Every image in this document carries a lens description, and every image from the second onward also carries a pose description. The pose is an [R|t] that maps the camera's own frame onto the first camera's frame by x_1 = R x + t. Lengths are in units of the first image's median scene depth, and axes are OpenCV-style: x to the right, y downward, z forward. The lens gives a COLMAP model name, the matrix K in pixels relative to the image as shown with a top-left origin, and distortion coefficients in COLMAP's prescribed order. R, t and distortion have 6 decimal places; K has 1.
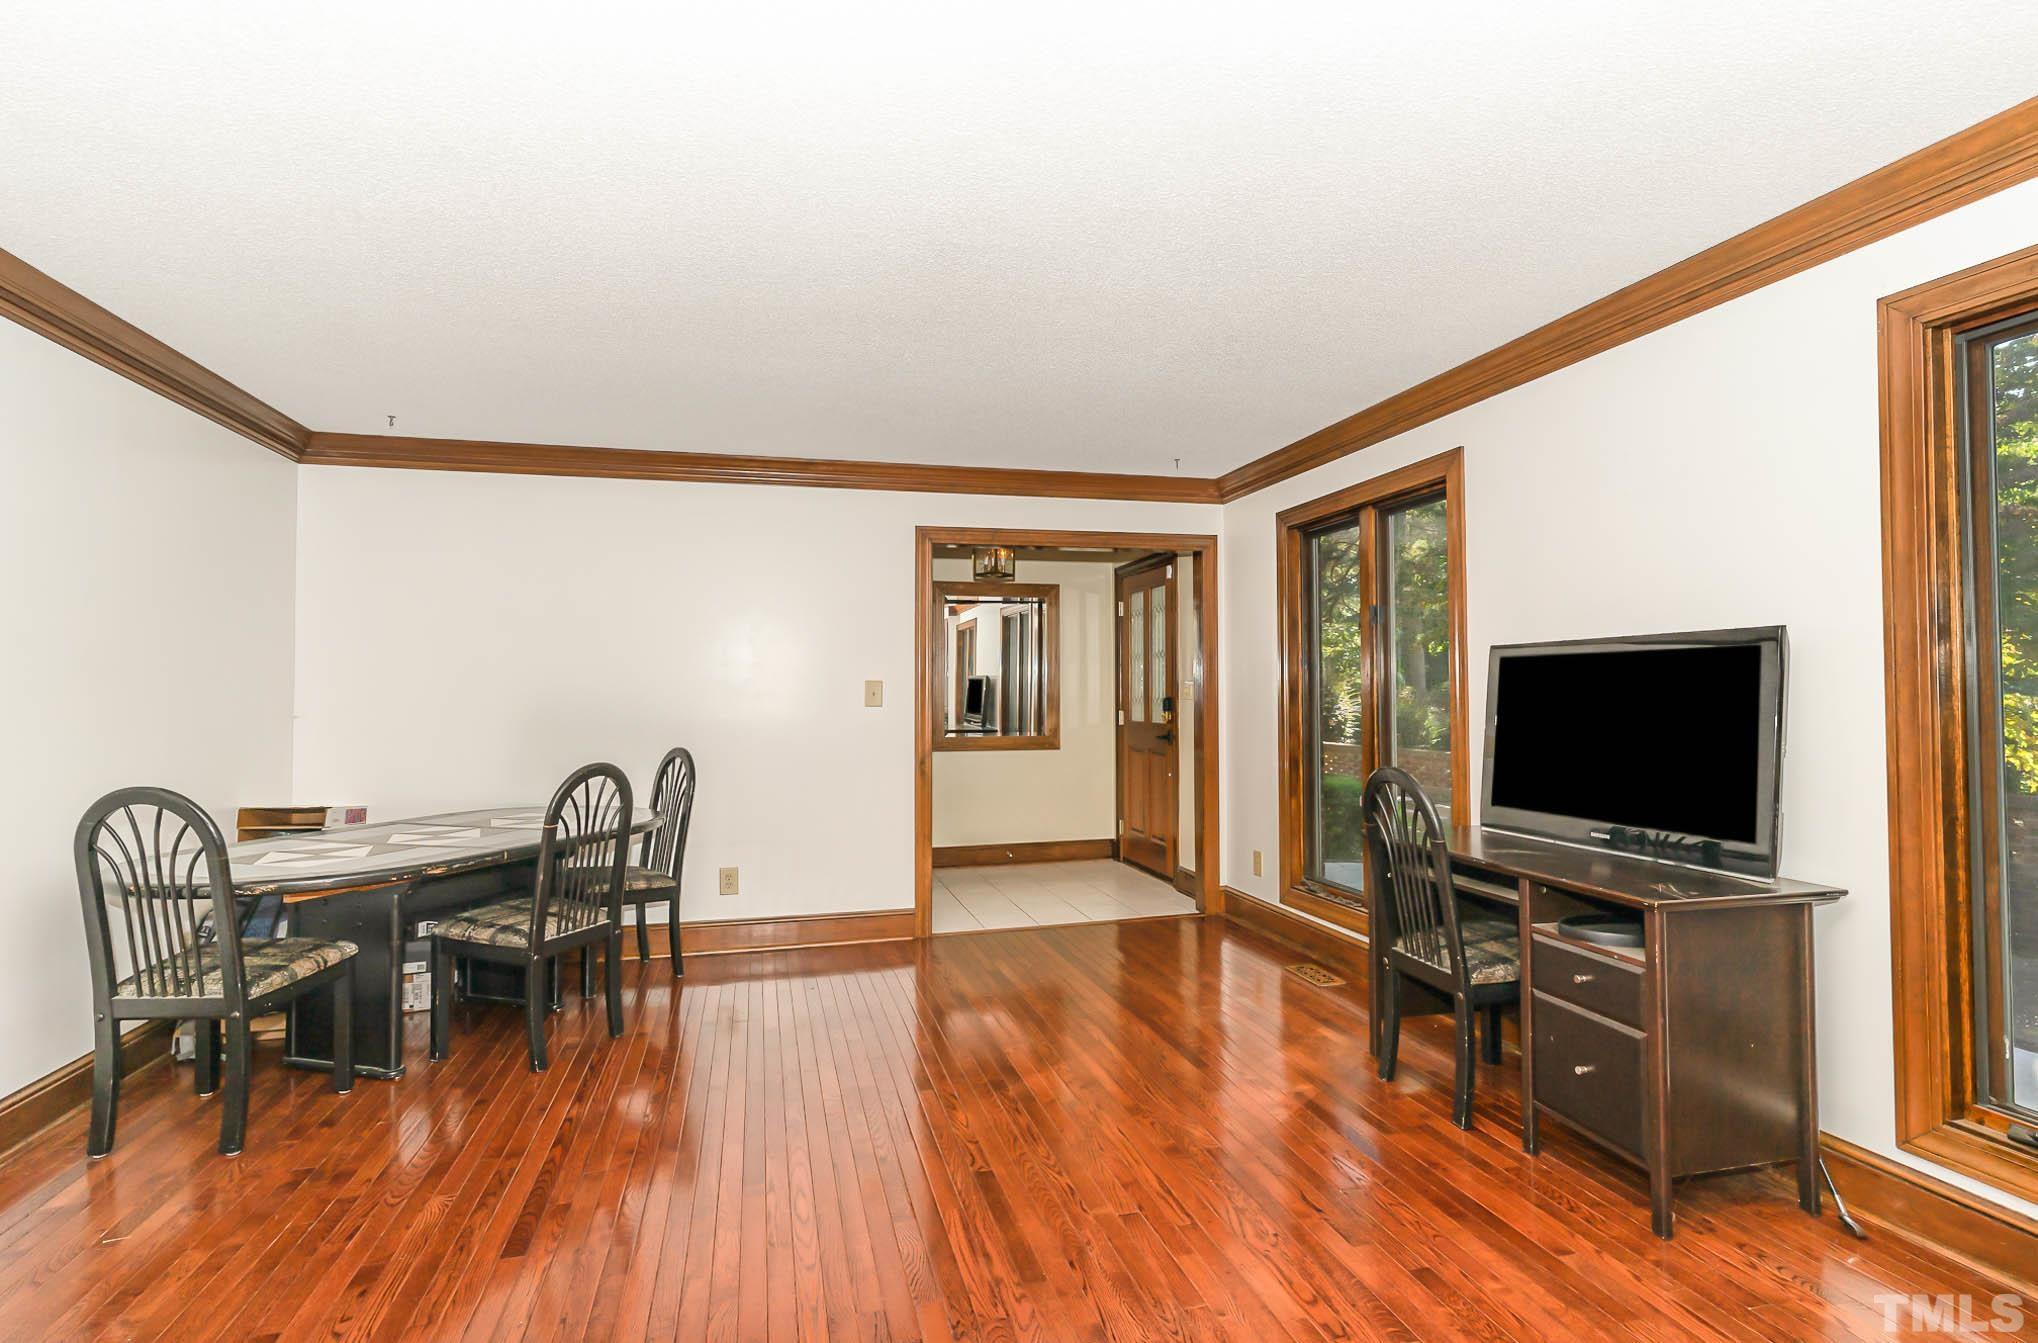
lens RADIAL K [[971.4, 0, 1016.5], [0, 971.4, 680.0], [0, 0, 1]] dist [0.005308, -0.000711]
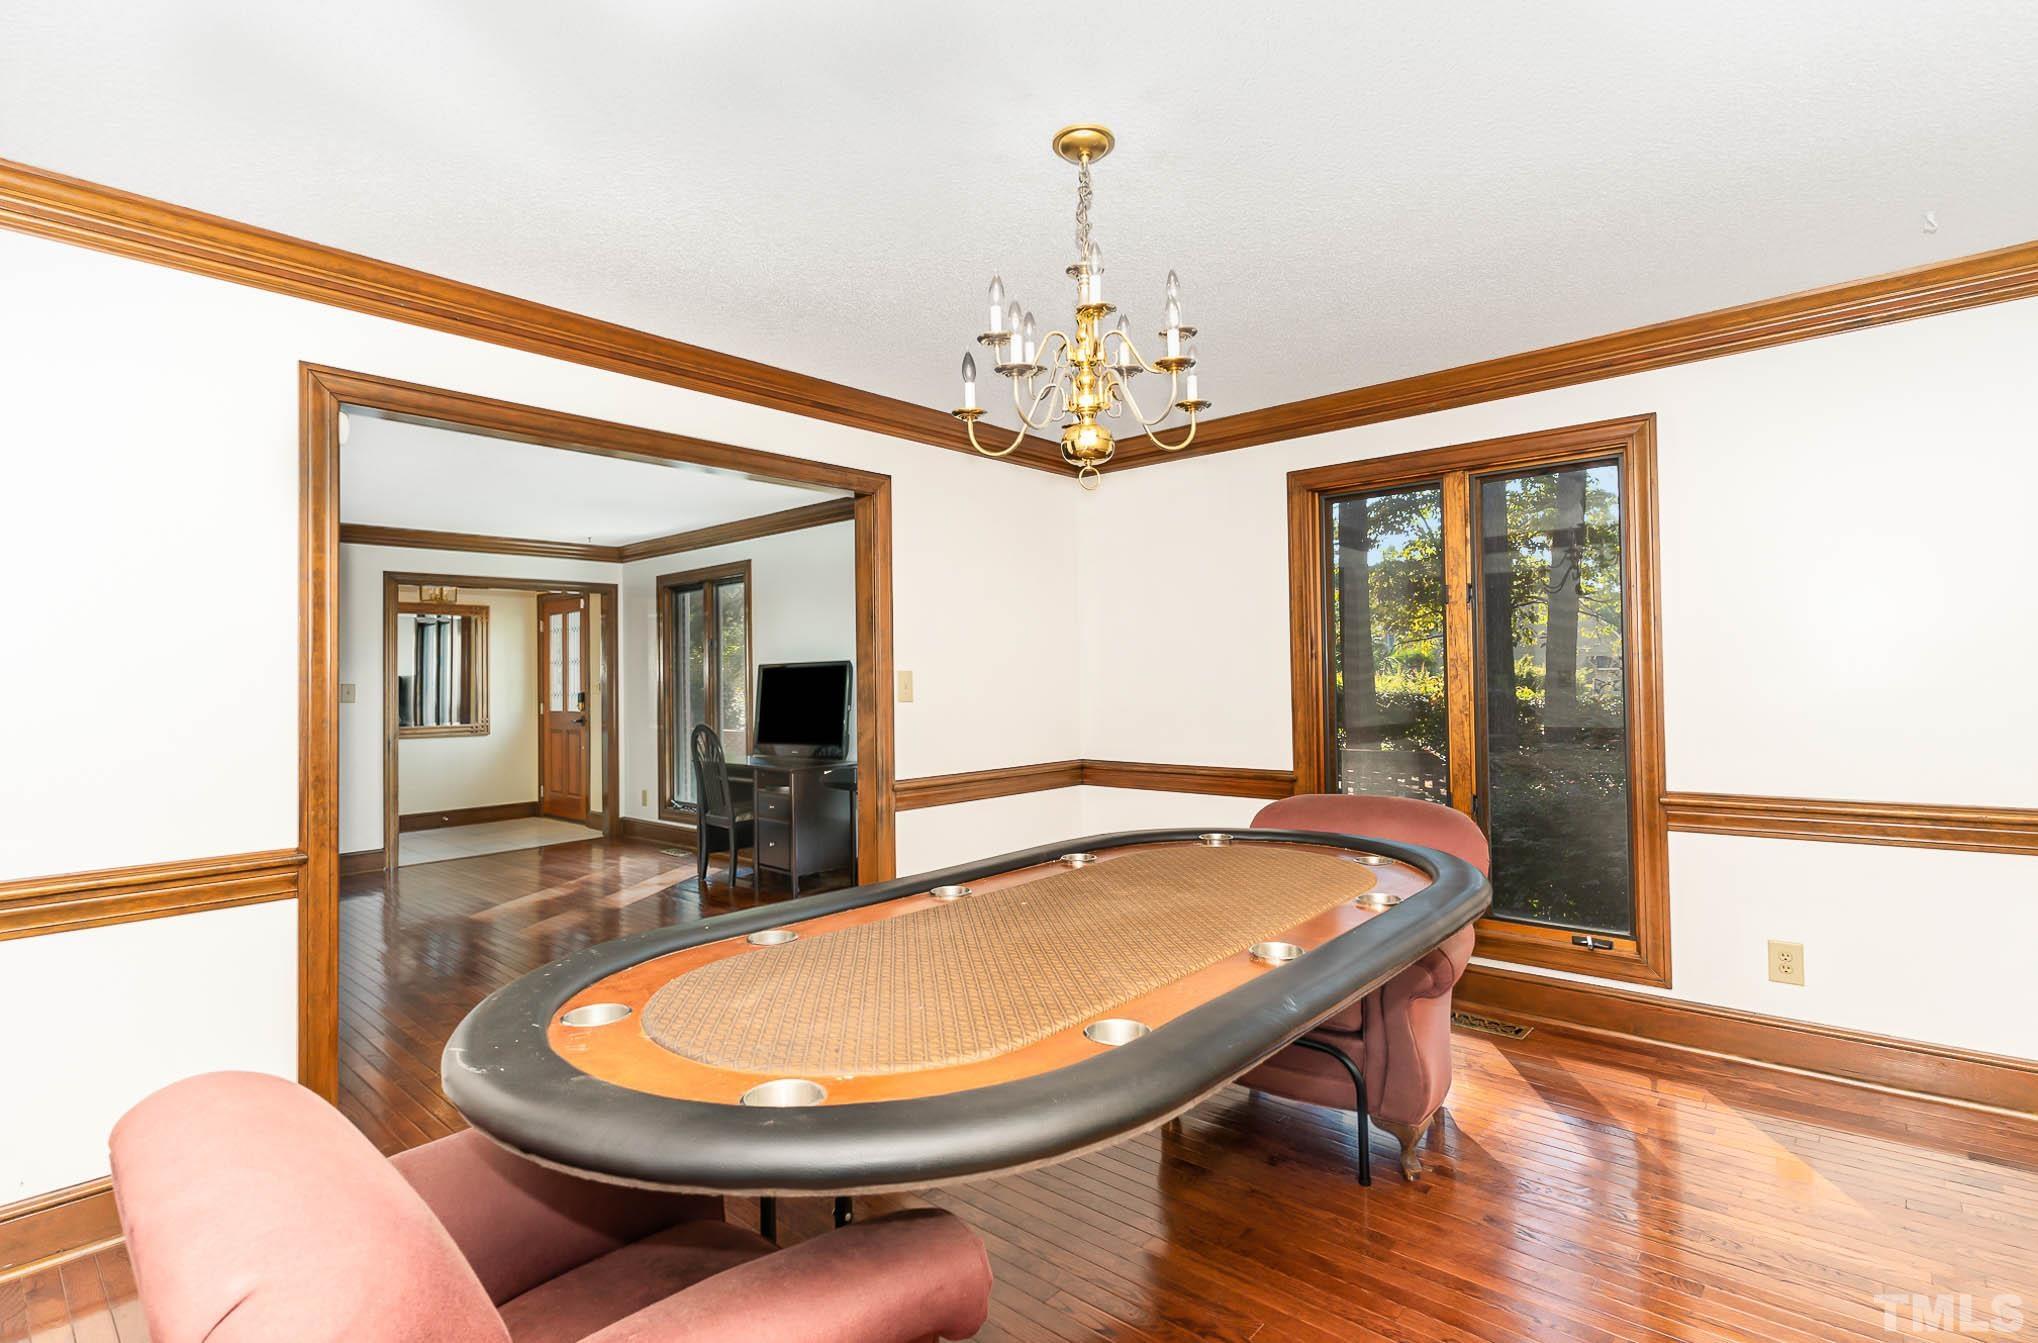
lens RADIAL K [[971.4, 0, 1016.1], [0, 971.4, 685.3], [0, 0, 1]] dist [0.005308, -0.000711]
pose [[0.836976, -0.003369, 0.547229, -0.088370], [-0.002737, 0.999943, 0.010342, -0.009093], [-0.547233, -0.010154, 0.836919, -0.523573]]
